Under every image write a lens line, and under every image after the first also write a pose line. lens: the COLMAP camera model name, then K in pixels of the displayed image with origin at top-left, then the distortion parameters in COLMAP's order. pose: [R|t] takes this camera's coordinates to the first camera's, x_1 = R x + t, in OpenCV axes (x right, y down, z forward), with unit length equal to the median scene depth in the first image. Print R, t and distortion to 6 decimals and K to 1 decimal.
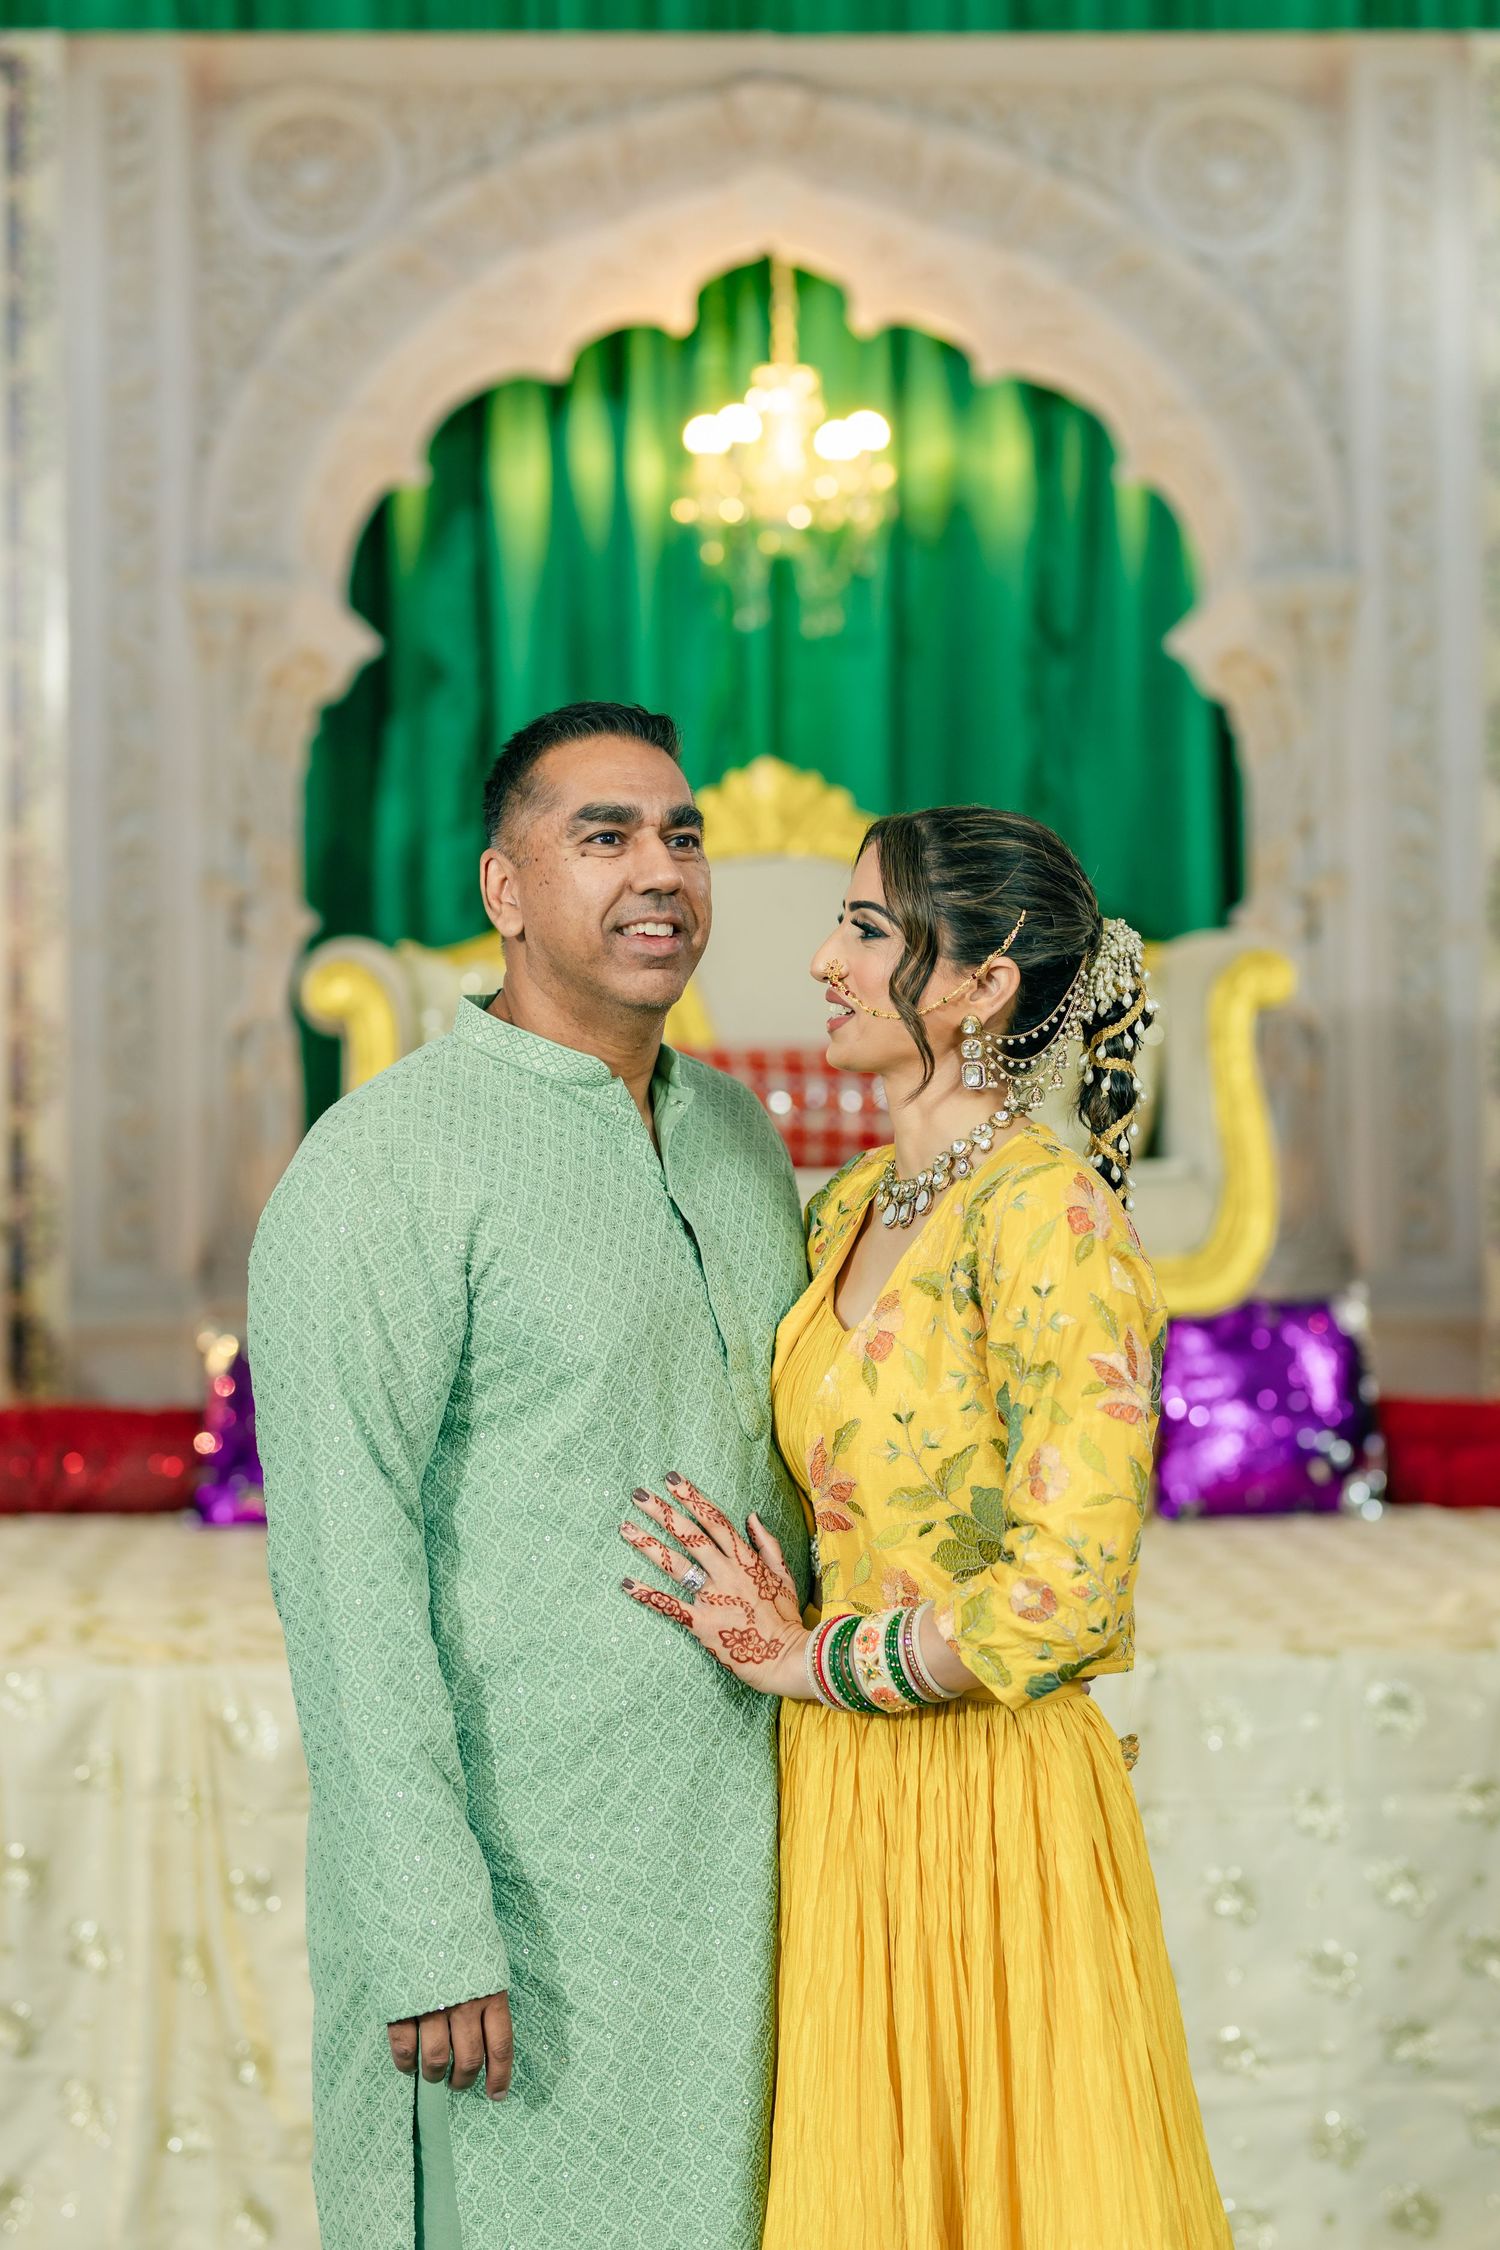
lens RADIAL K [[5594.2, 0, 744.2], [0, 5594.2, 1140.7], [0, 0, 1]] dist [0.013278, 0.000000]
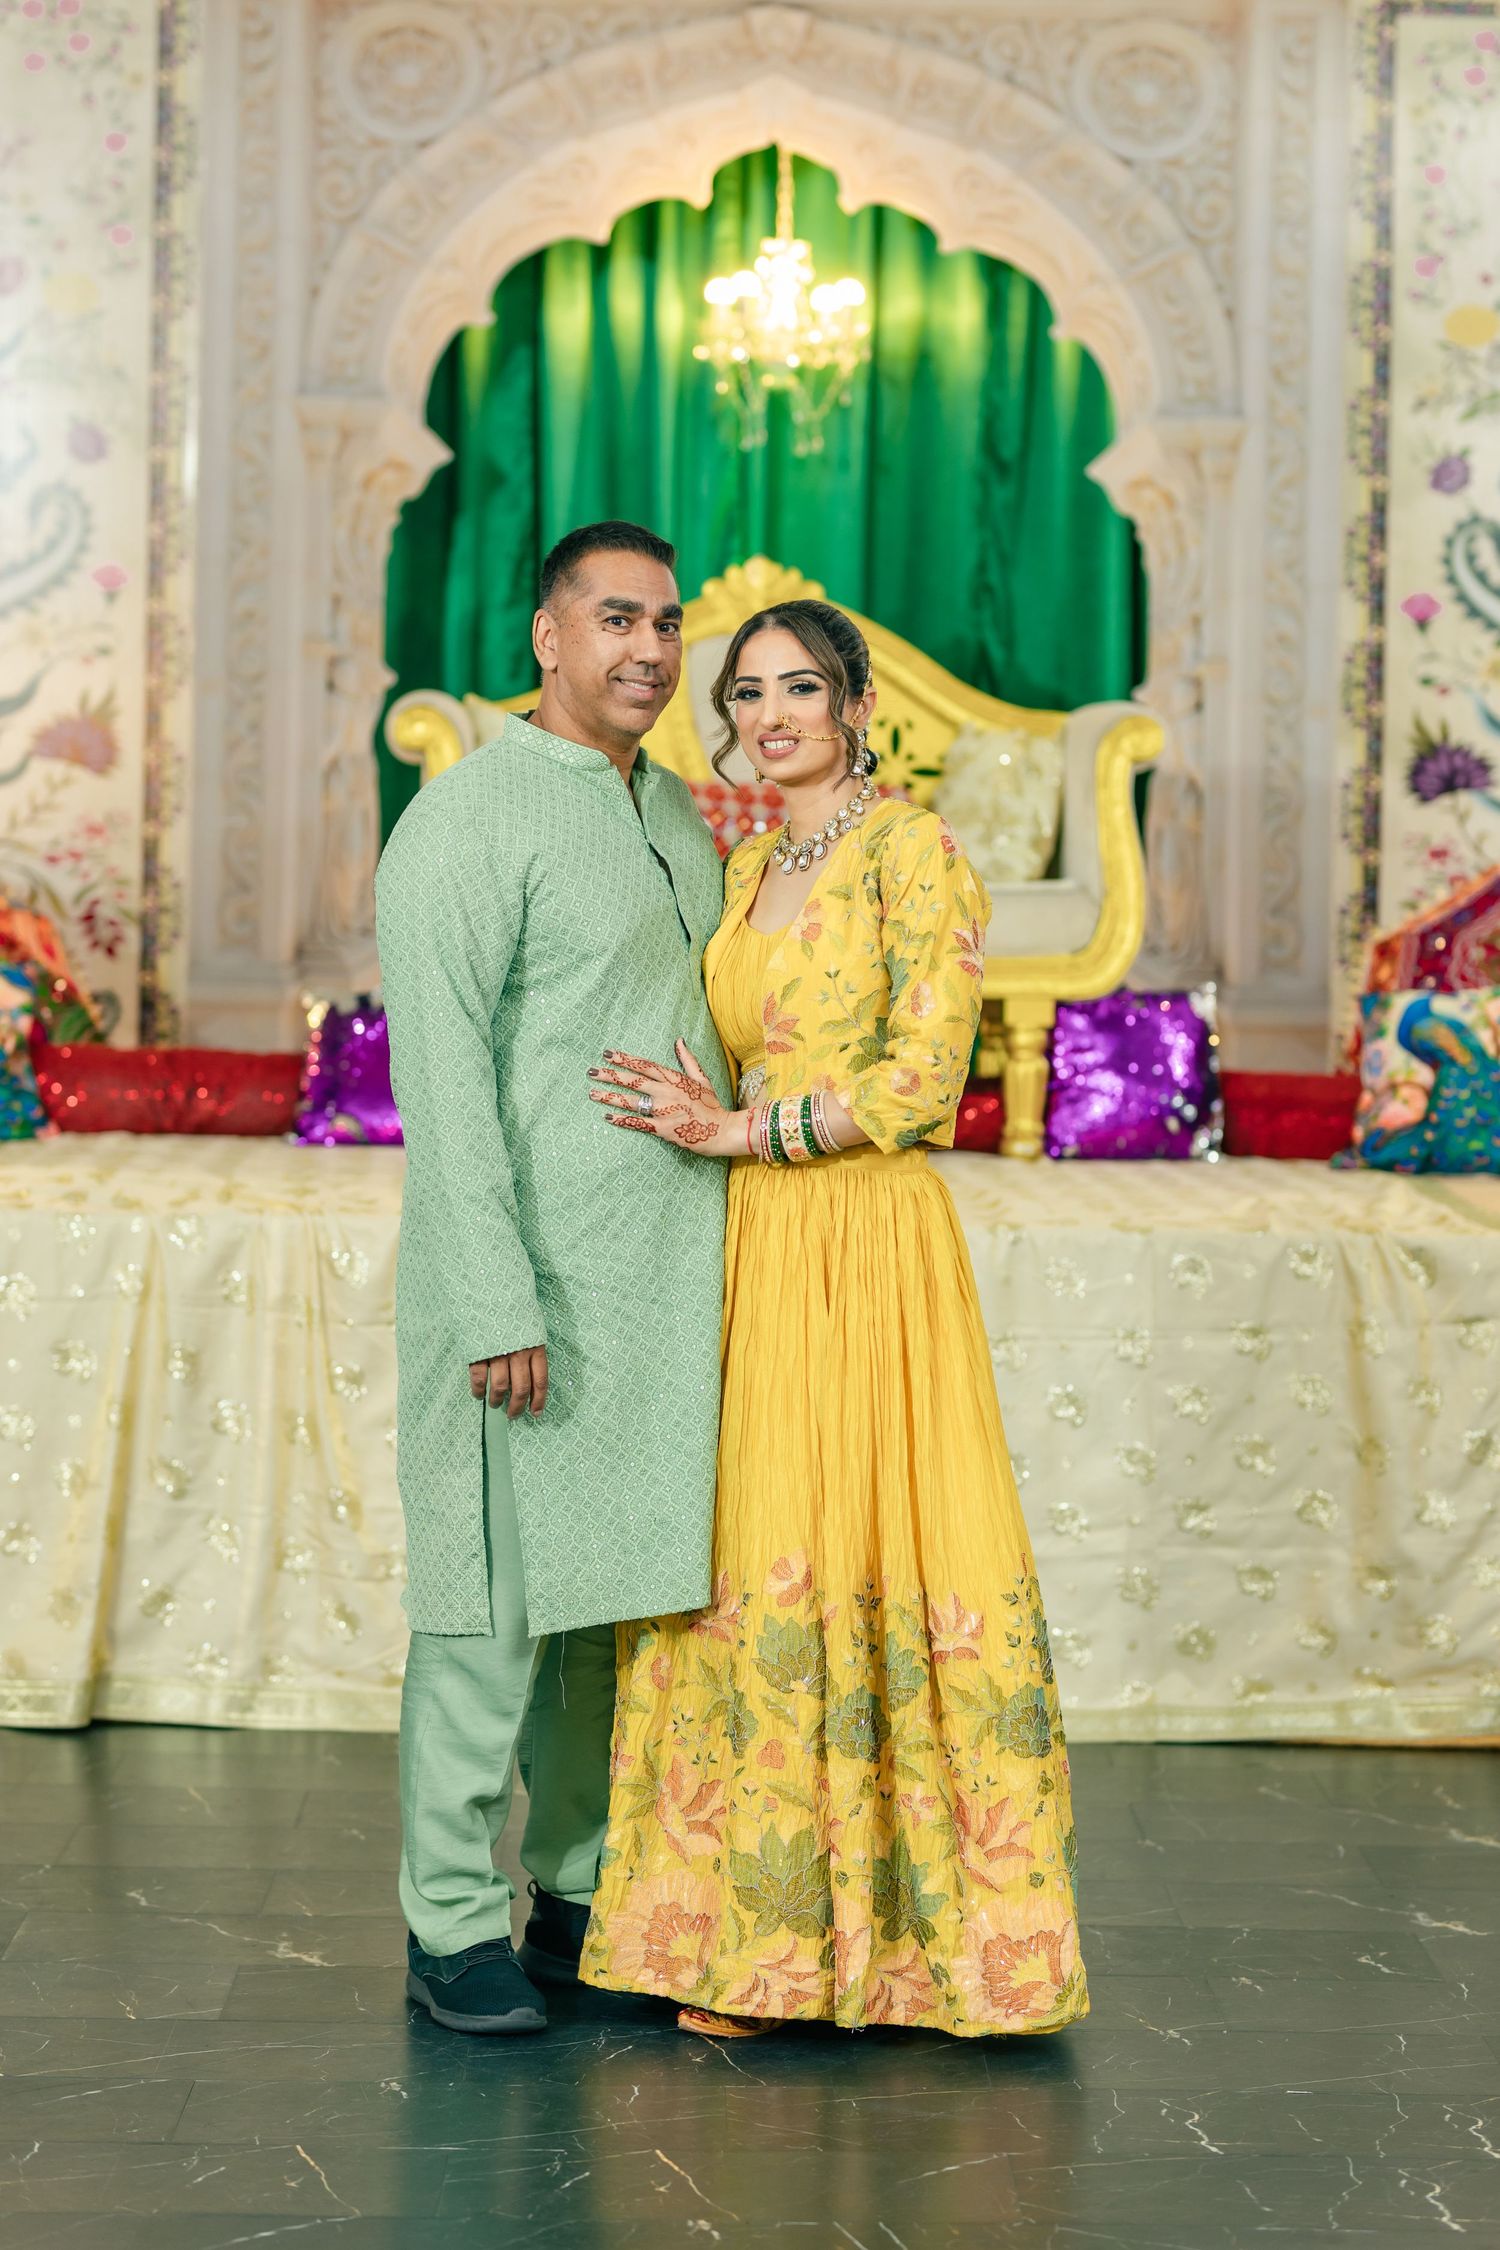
lens RADIAL K [[5594.2, 0, 733.8], [0, 5594.2, 1119.3], [0, 0, 1]] dist [0.013278, 0.000000]
pose [[0.999629, 0.026701, -0.005331, 0.007772], [-0.026505, 0.999069, 0.034041, 0.014491], [0.006235, -0.033887, 0.999406, -0.242977]]
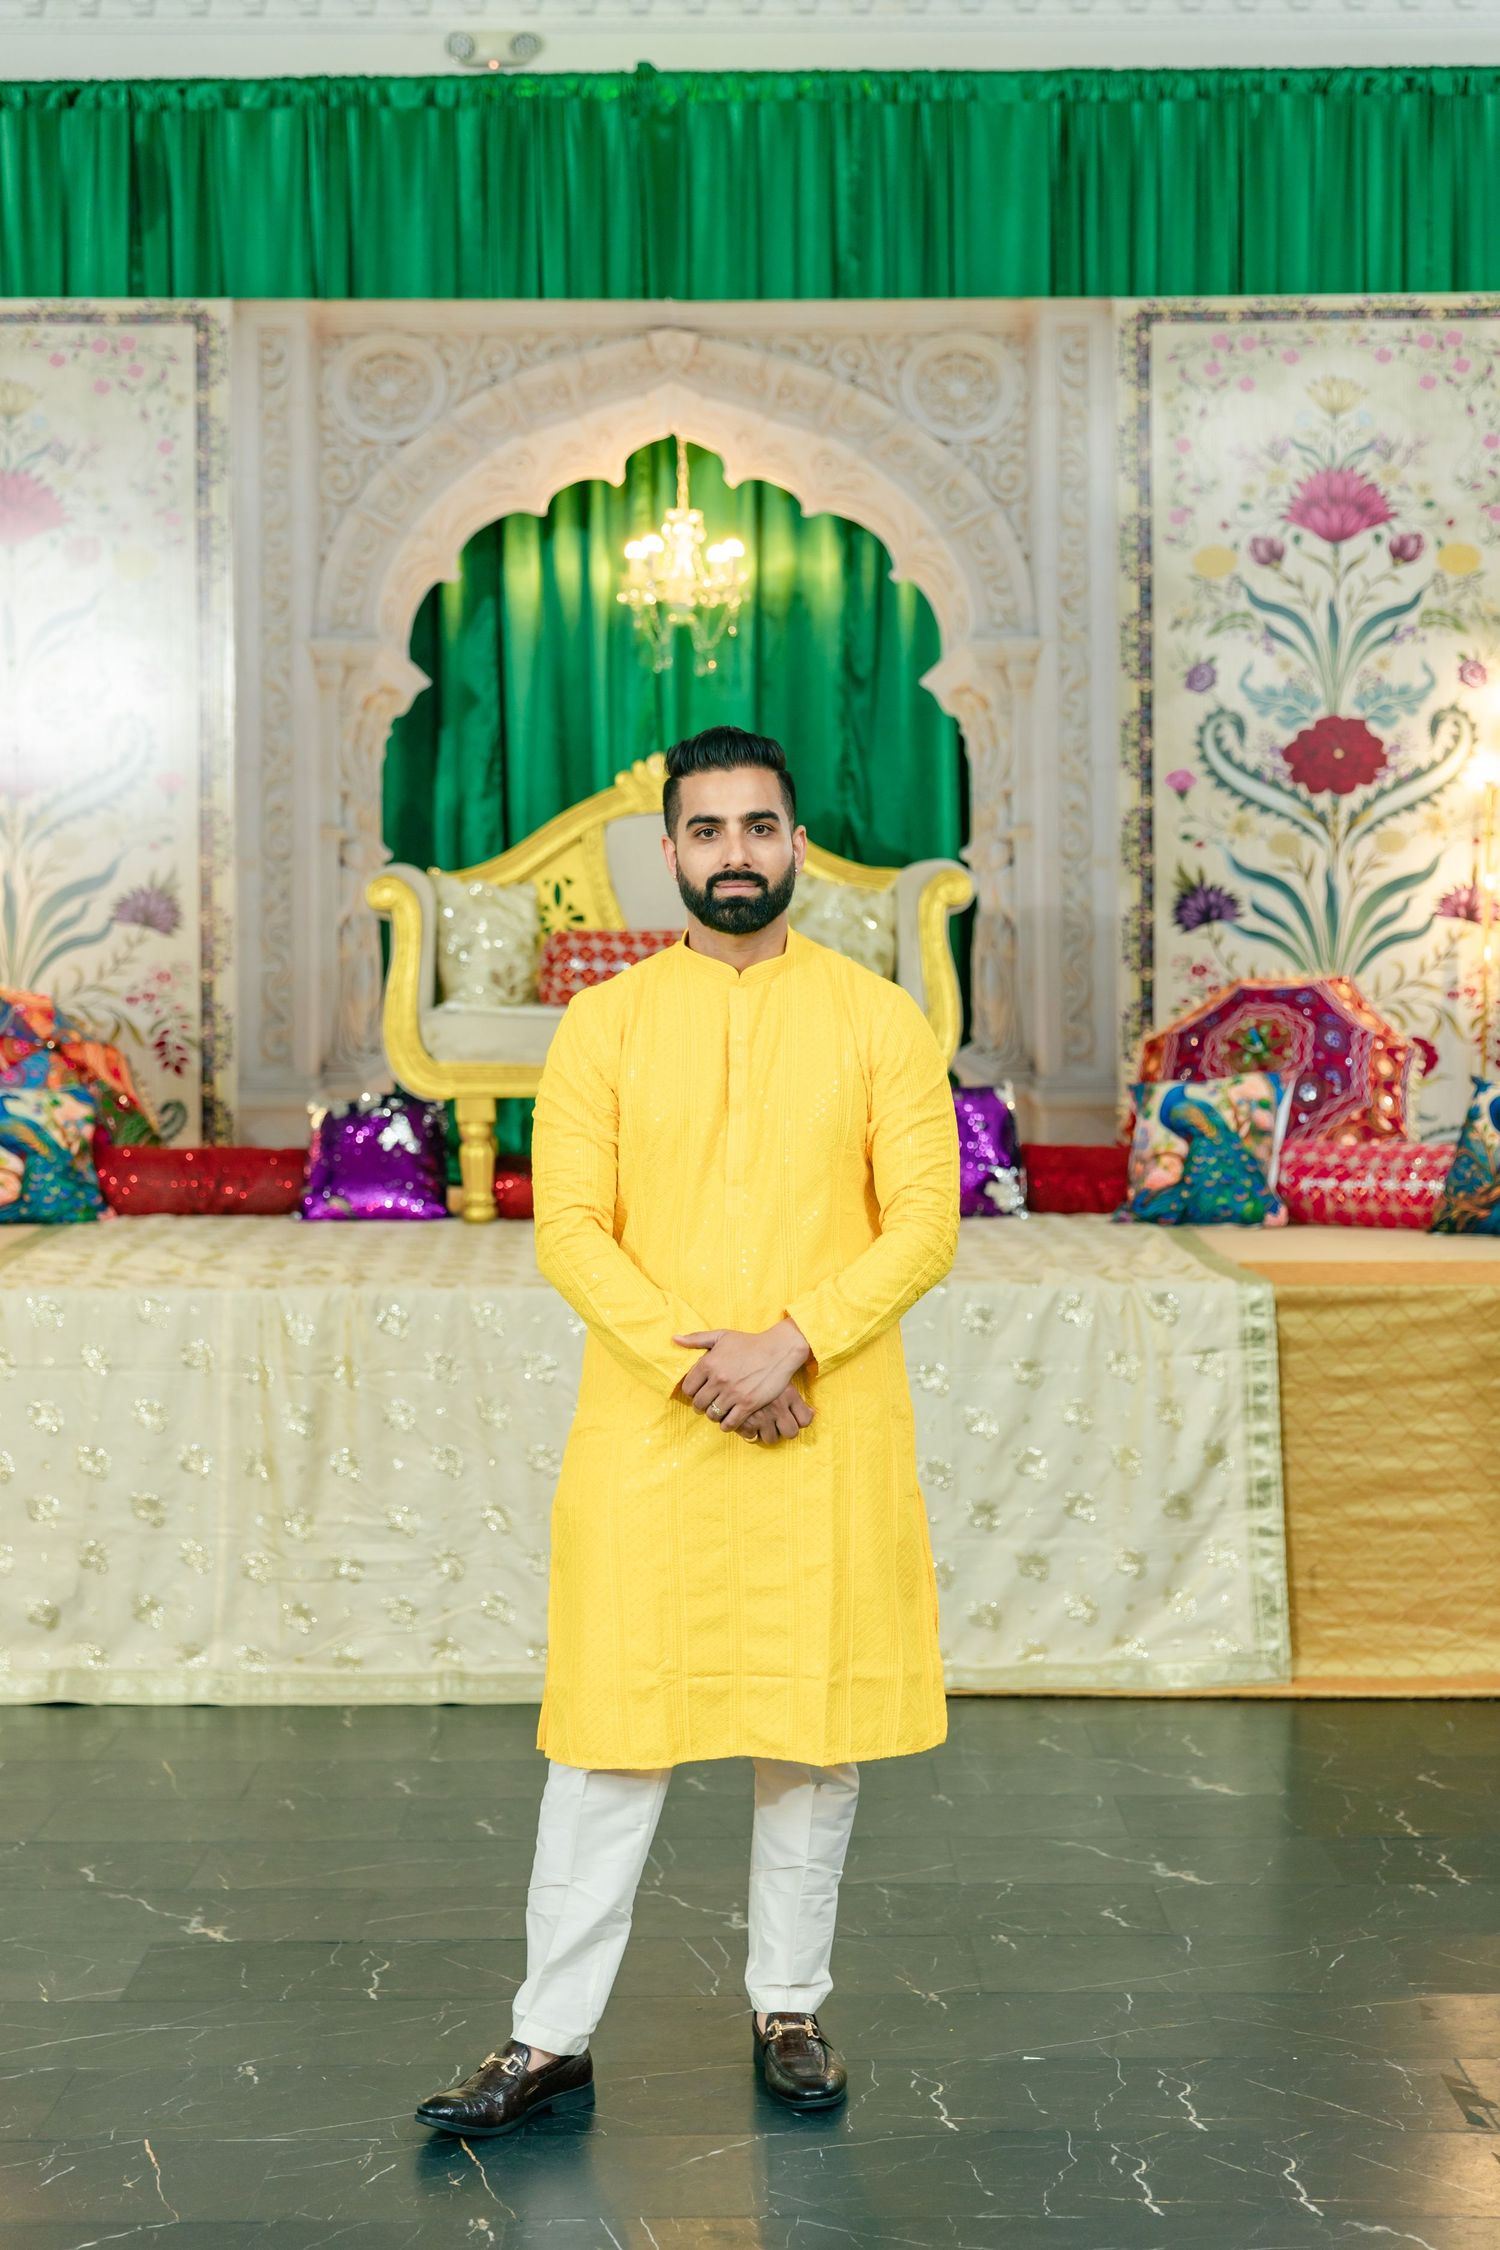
lens RADIAL K [[3822.1, 0, 727.9], [0, 3822.1, 1149.5], [0, 0, 1]] dist [0.015974, 0.000000]
pose [[0.999787, 0.003272, -0.020354, 0.043184], [-0.002586, 0.999432, 0.033614, 0.008641], [0.020453, -0.033554, 0.999228, -0.101350]]
